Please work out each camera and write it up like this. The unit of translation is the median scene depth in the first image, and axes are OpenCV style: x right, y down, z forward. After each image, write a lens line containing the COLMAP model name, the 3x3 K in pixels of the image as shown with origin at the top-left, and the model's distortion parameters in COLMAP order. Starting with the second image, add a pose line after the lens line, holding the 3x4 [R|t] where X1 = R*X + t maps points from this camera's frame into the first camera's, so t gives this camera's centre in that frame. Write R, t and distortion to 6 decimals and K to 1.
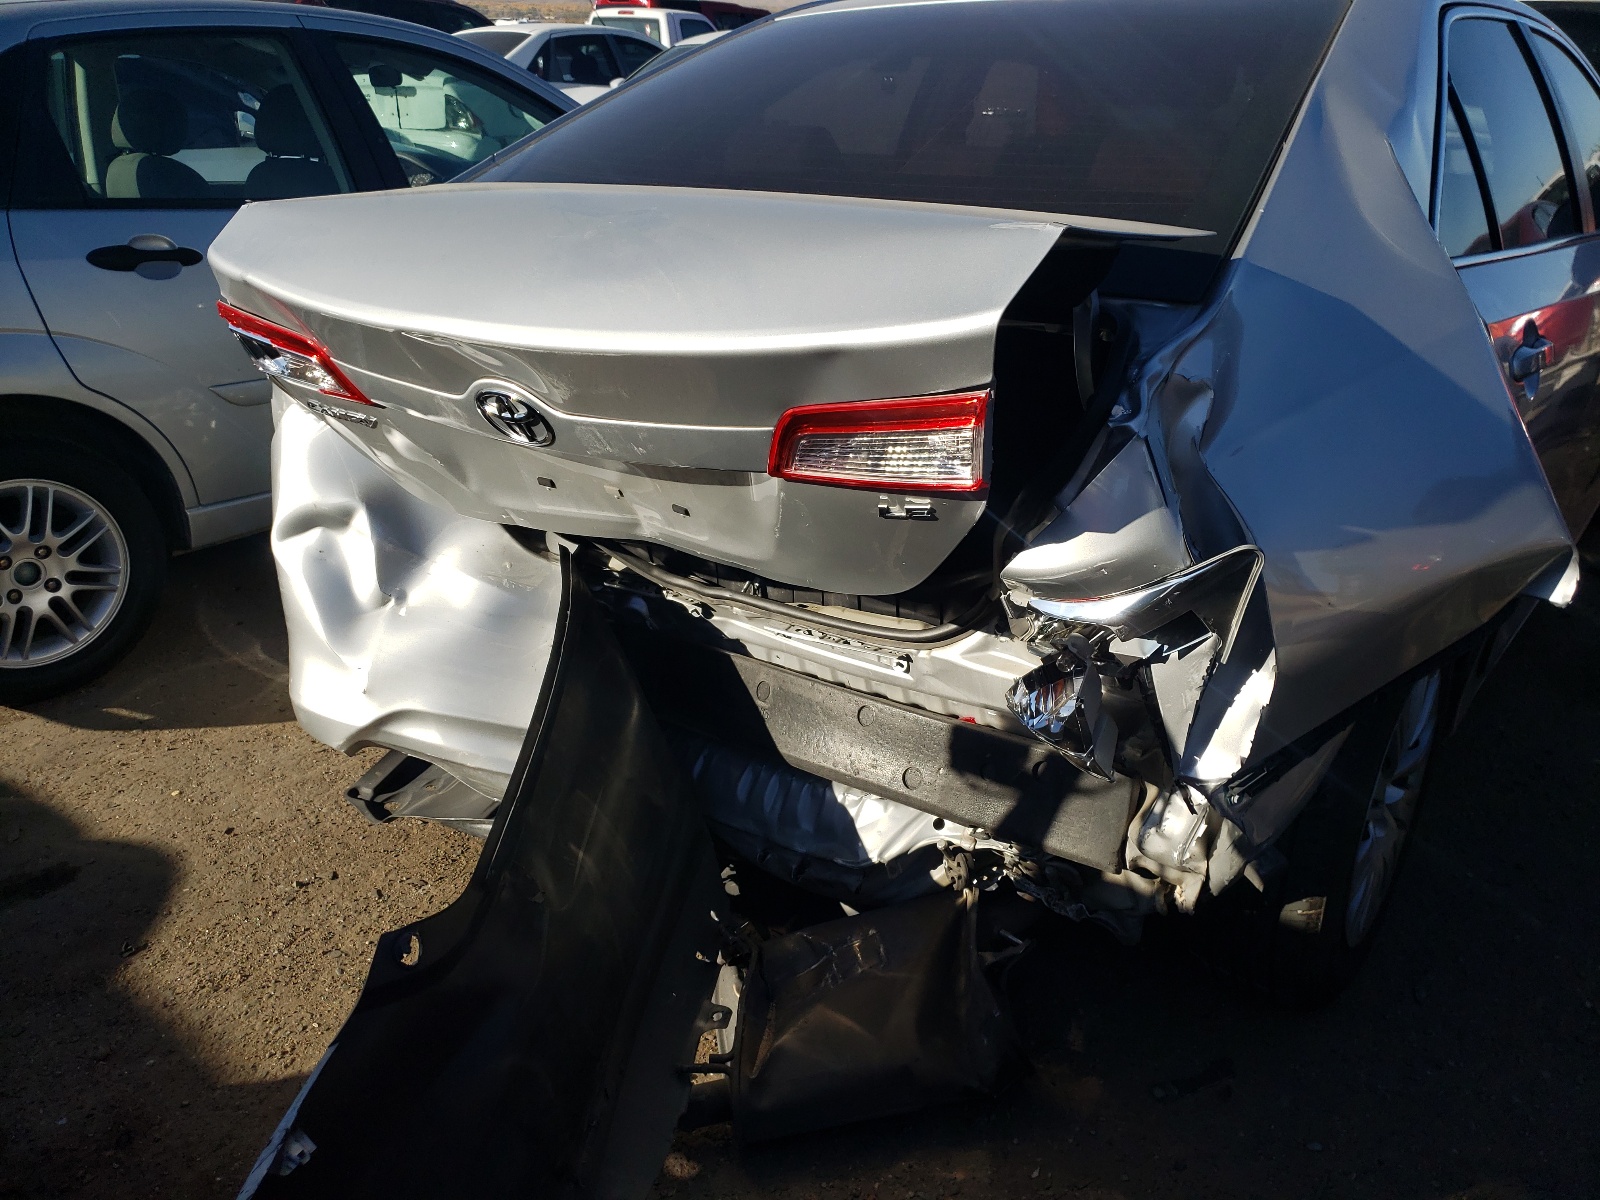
lens RADIAL K [[1241.5, 0, 829.7], [0, 1241.5, 599.4], [0, 0, 1]] dist [0.057988, -0.015531]
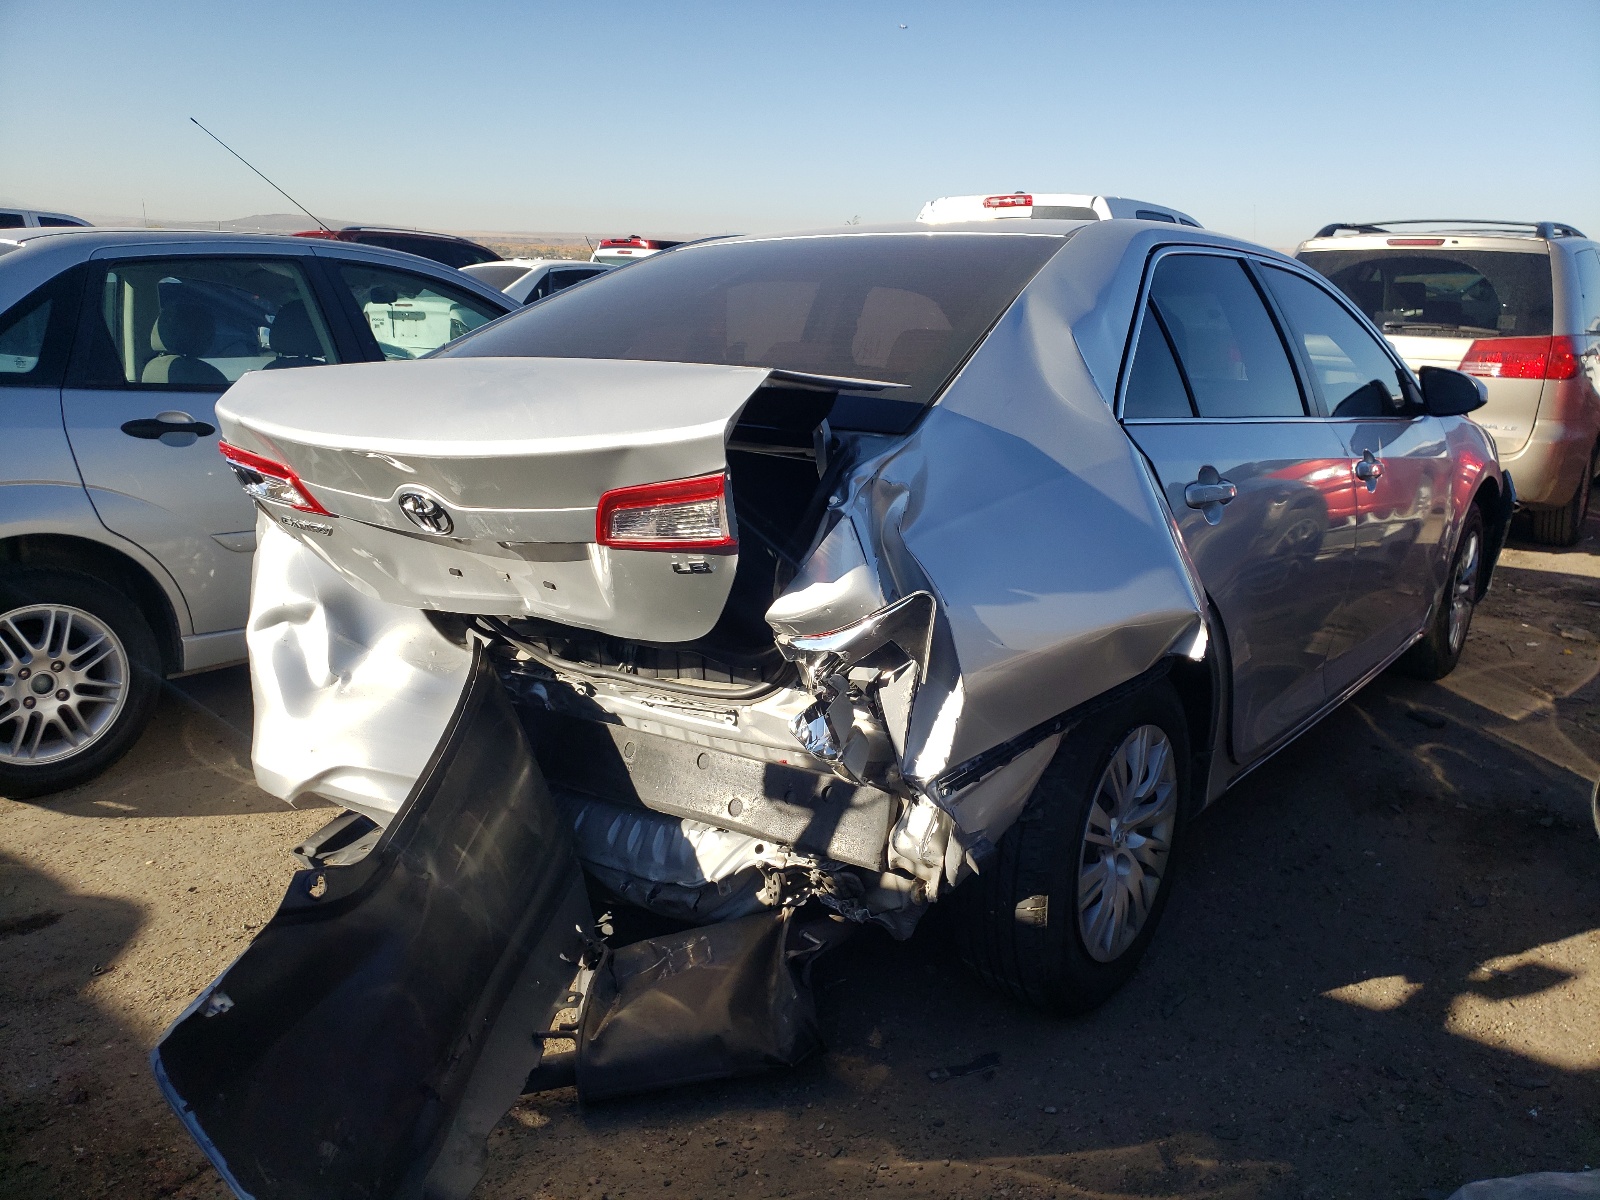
lens RADIAL K [[1207.5, 0, 800.0], [0, 1207.5, 600.0], [0, 0, 1]] dist [0.059556, 0.001534]
pose [[0.999939, 0.008323, -0.007222, 0.135686], [-0.009359, 0.987429, -0.157787, 0.124507], [0.005818, 0.157845, 0.987447, -0.243416]]
